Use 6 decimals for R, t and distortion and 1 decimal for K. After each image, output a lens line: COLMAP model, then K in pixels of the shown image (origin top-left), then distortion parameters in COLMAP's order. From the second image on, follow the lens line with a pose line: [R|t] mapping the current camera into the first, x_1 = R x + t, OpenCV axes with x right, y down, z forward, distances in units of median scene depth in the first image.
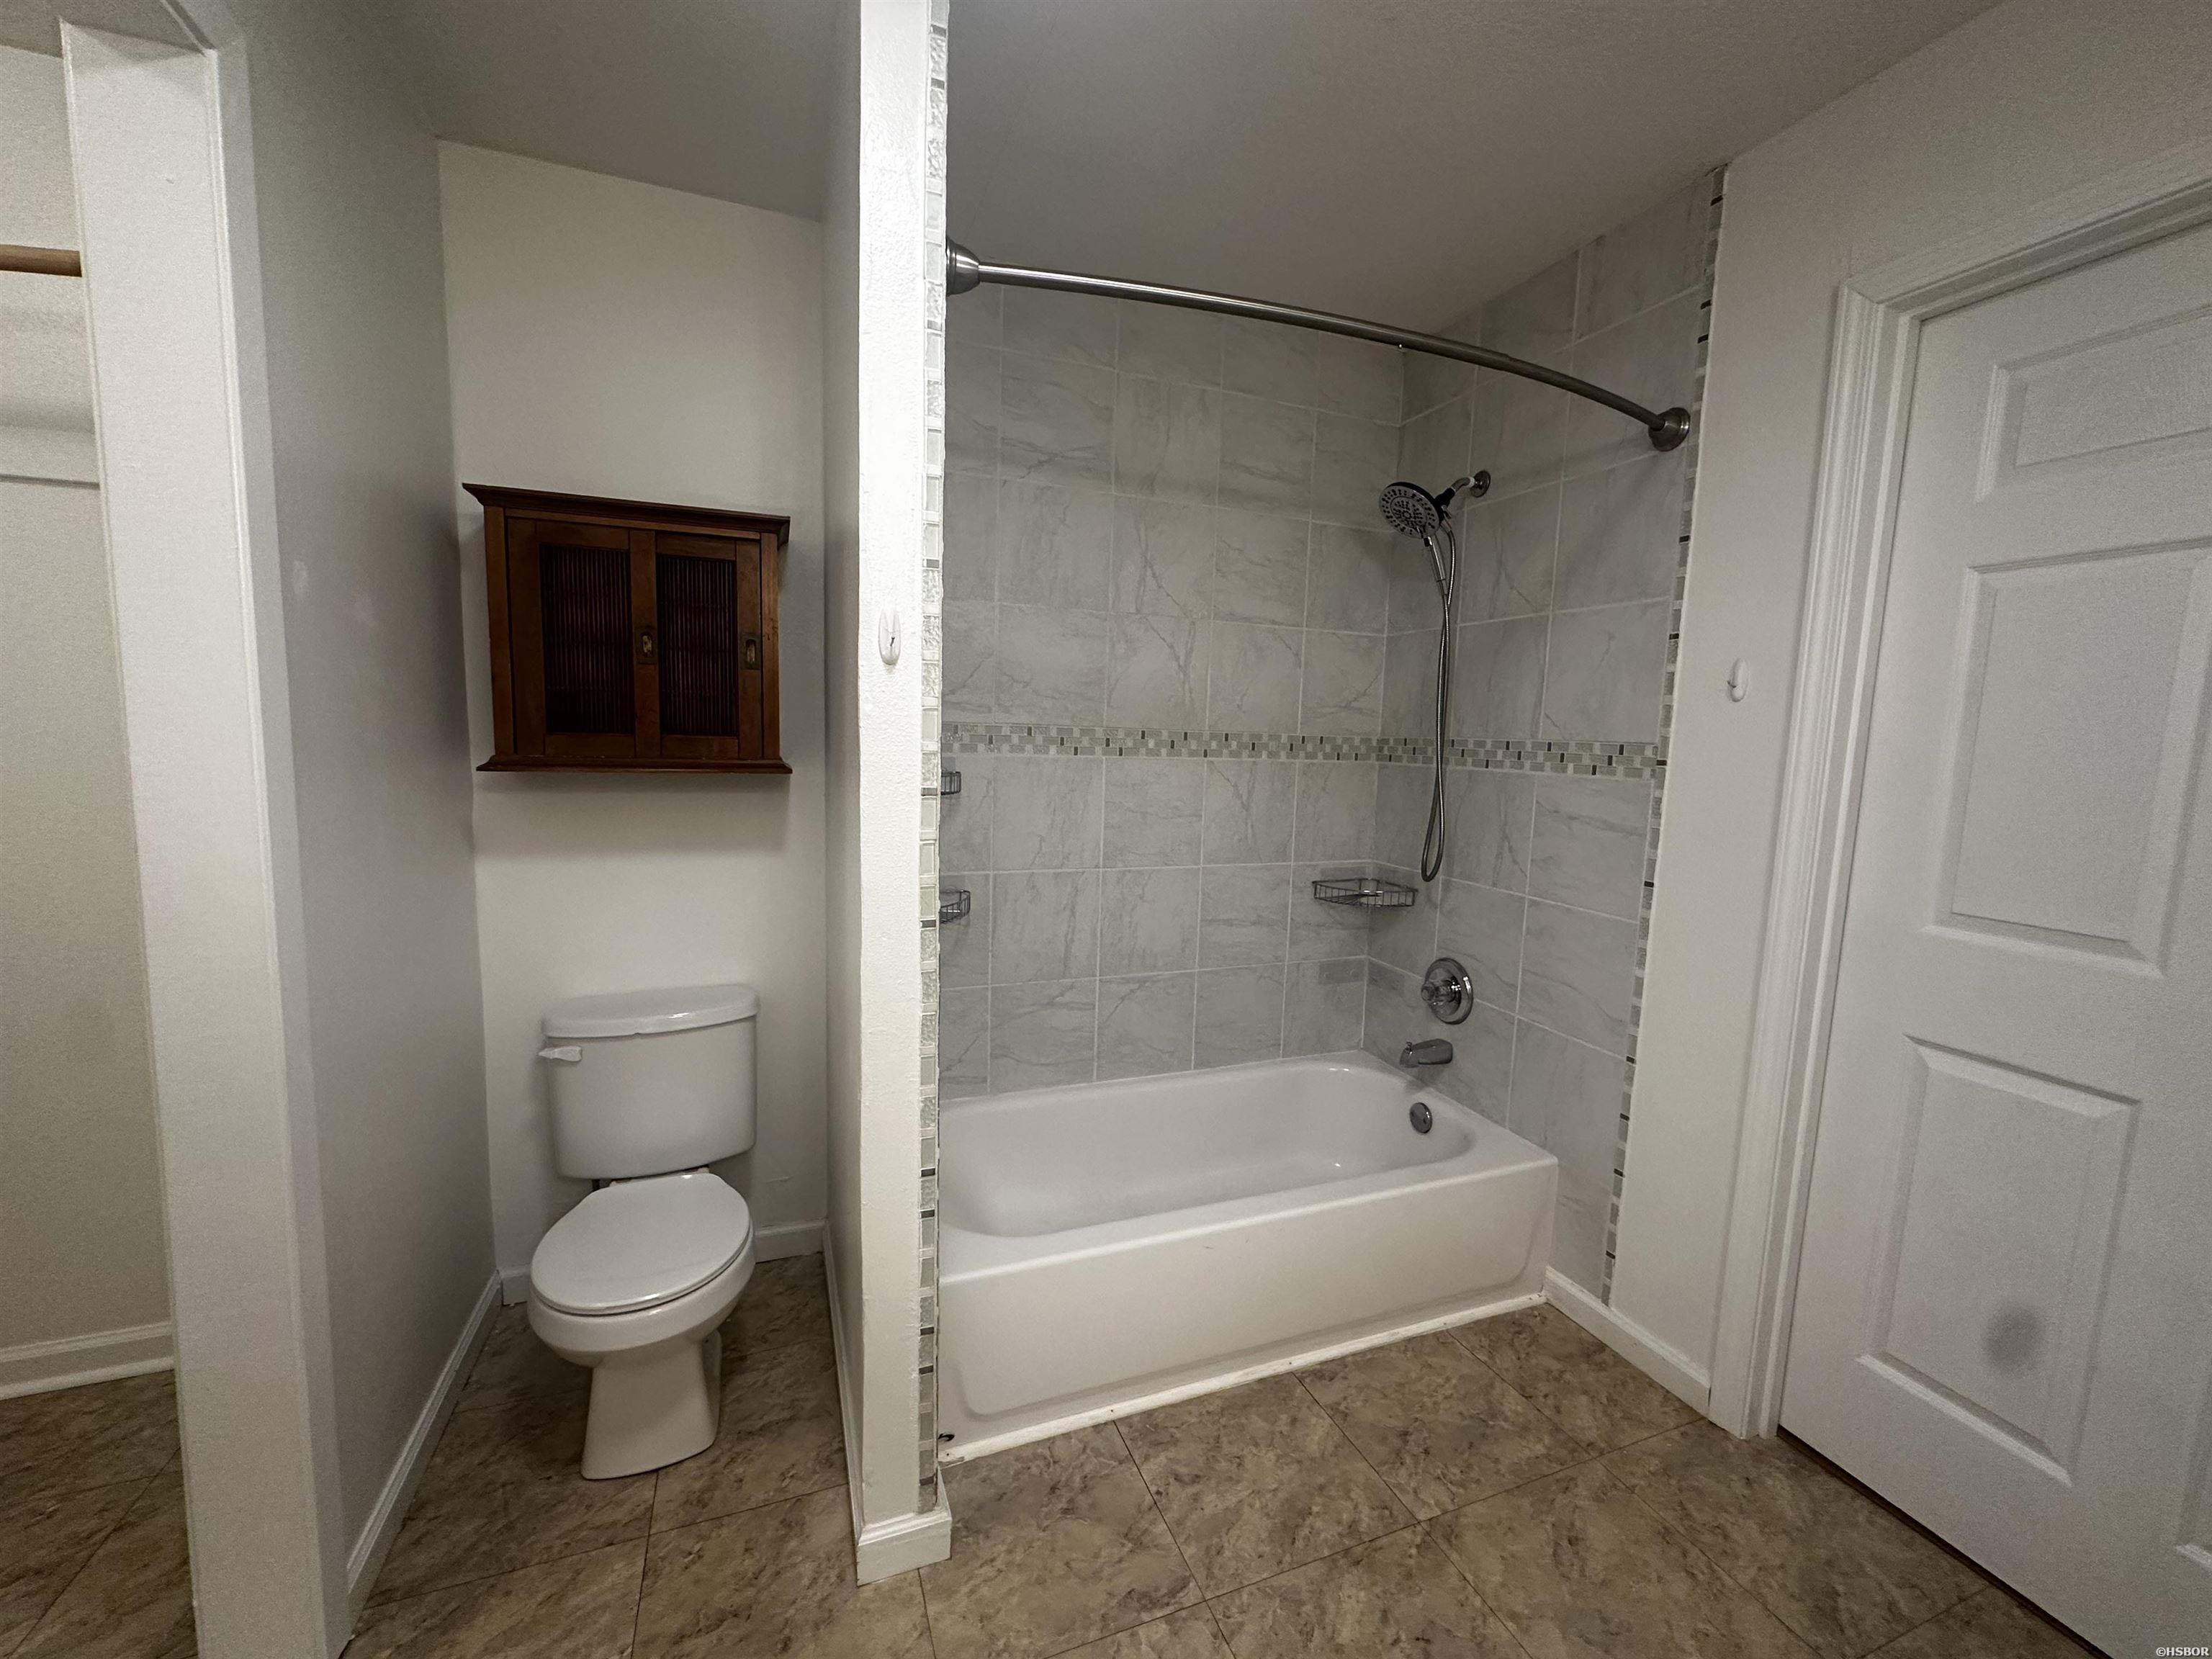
lens RADIAL K [[885.9, 0, 1112.4], [0, 885.9, 834.1], [0, 0, 1]] dist [0.002051, -0.001472]
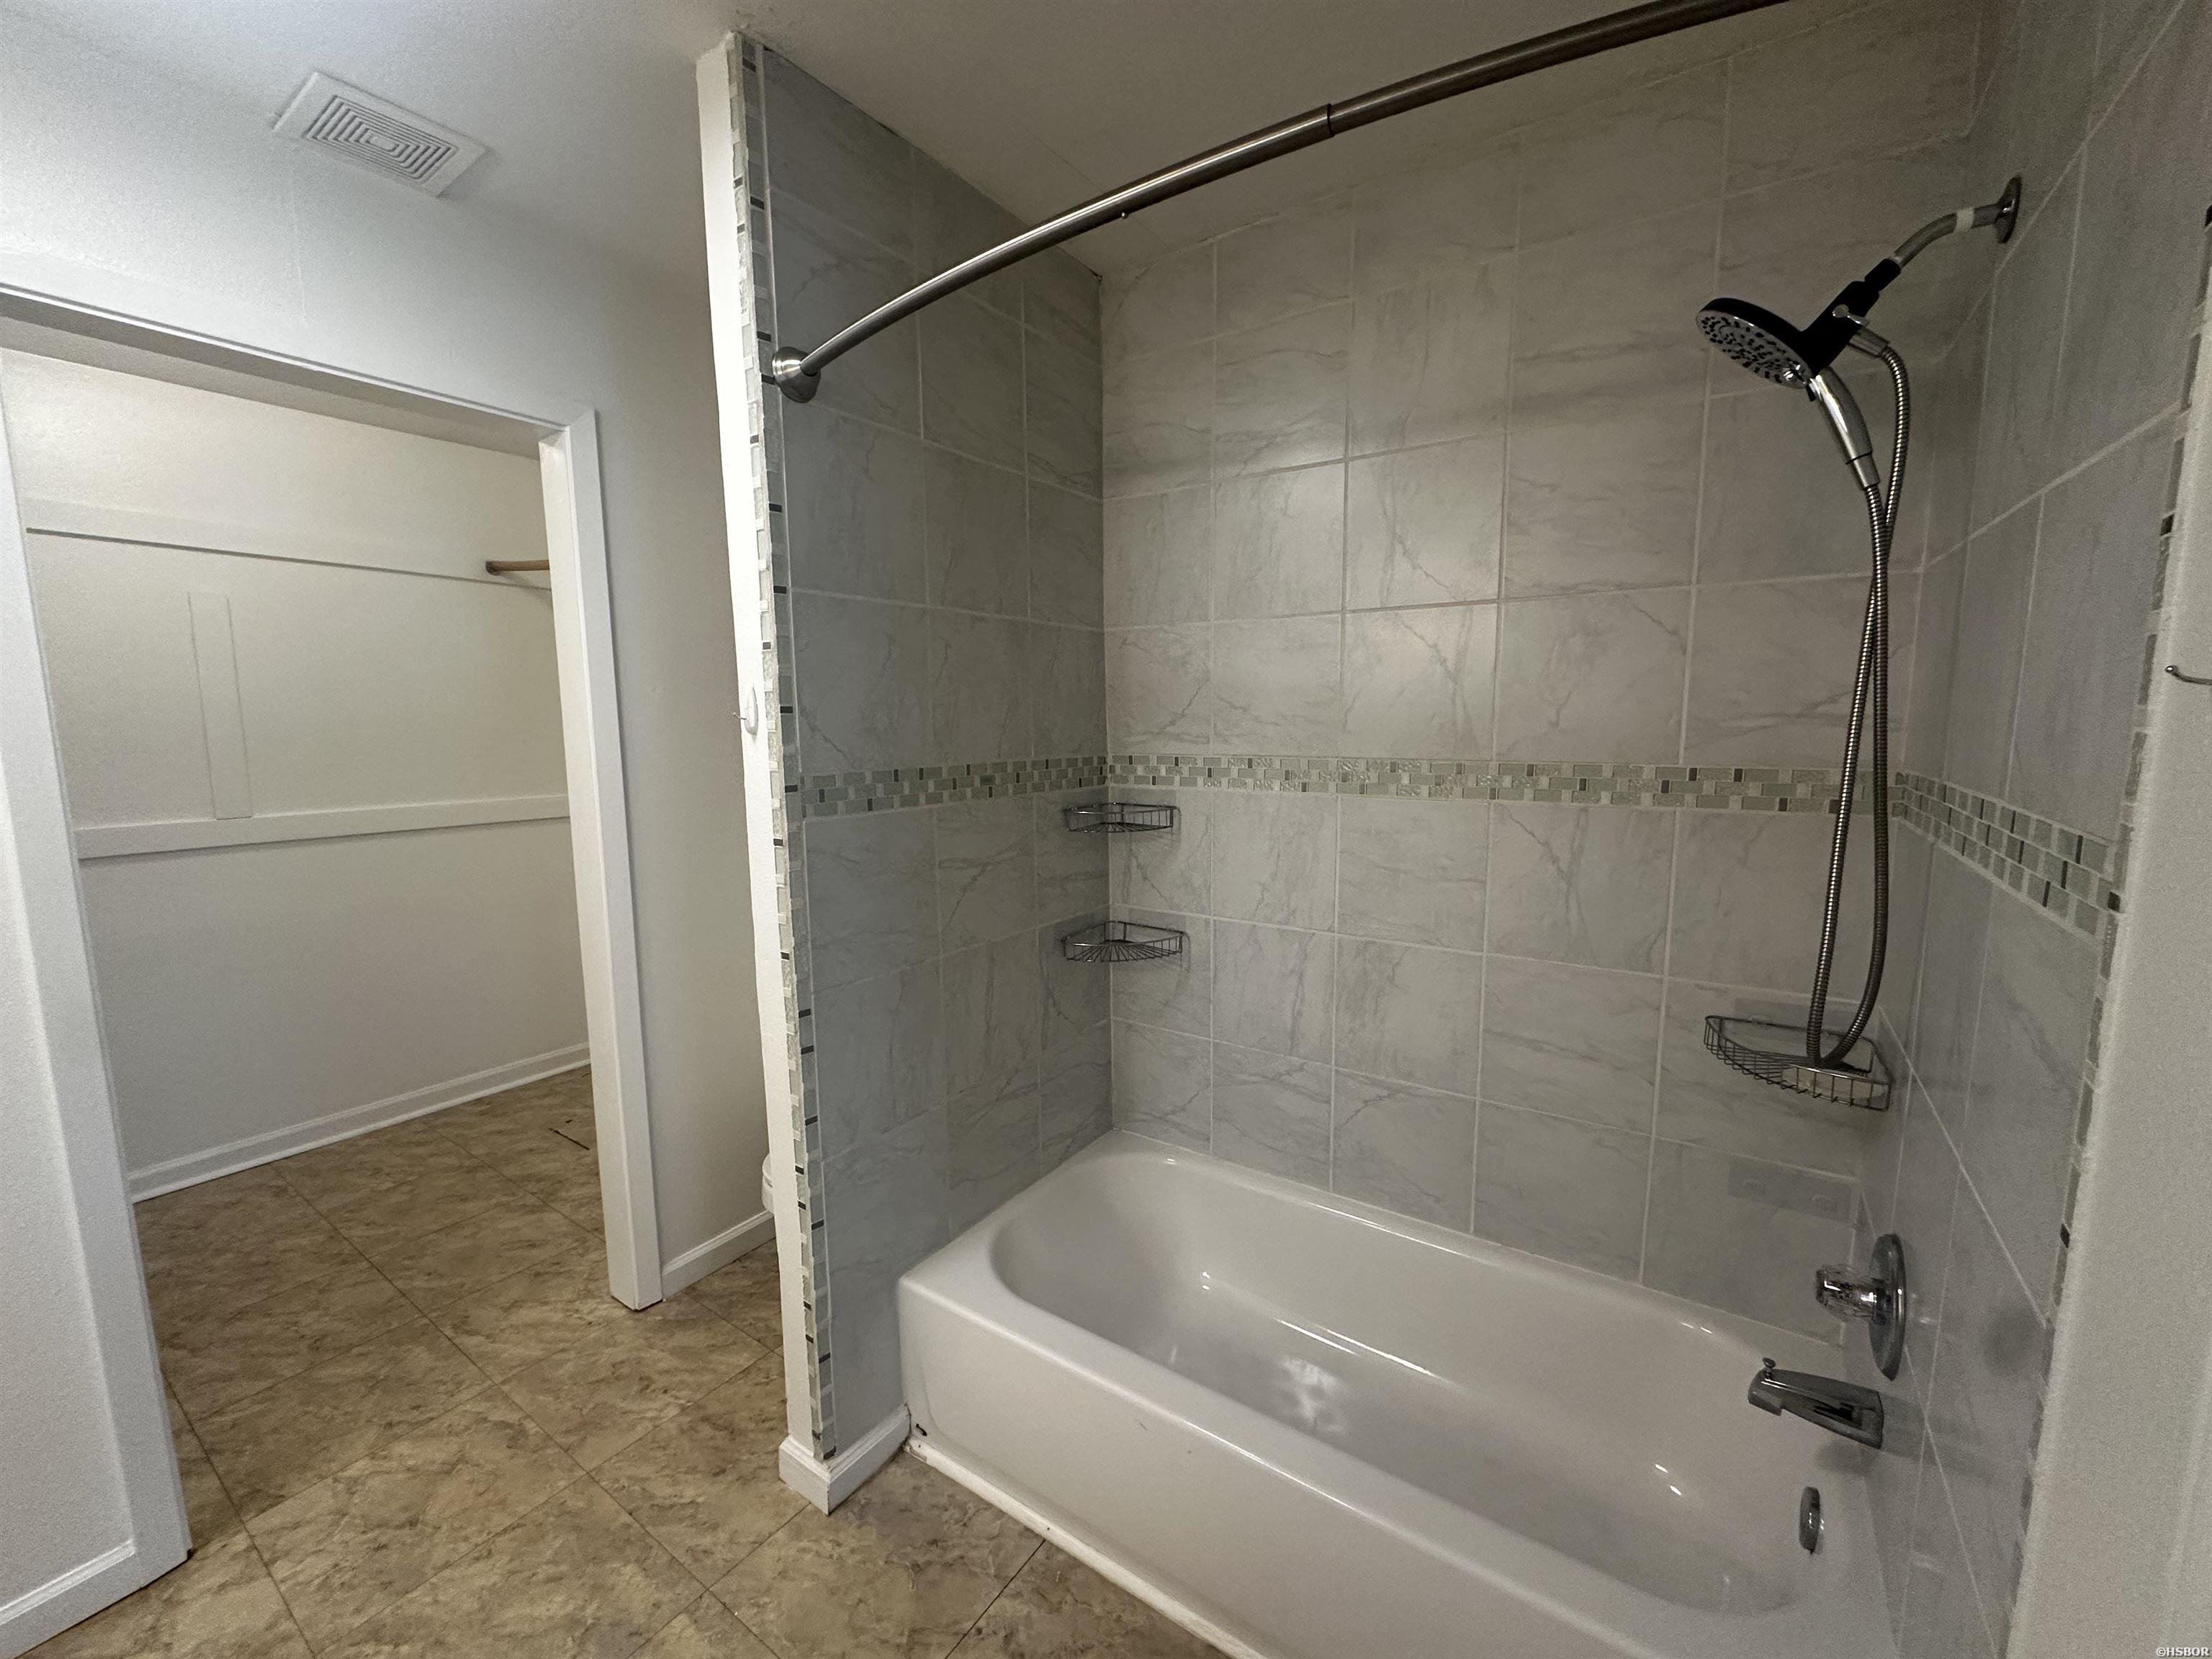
lens RADIAL K [[885.9, 0, 1103.1], [0, 885.9, 834.1], [0, 0, 1]] dist [0.002051, -0.001472]
pose [[0.564151, 0.076403, -0.822129, 0.523181], [-0.064487, 0.996745, 0.048379, -0.076203], [0.823149, 0.025724, 0.567242, 0.371626]]
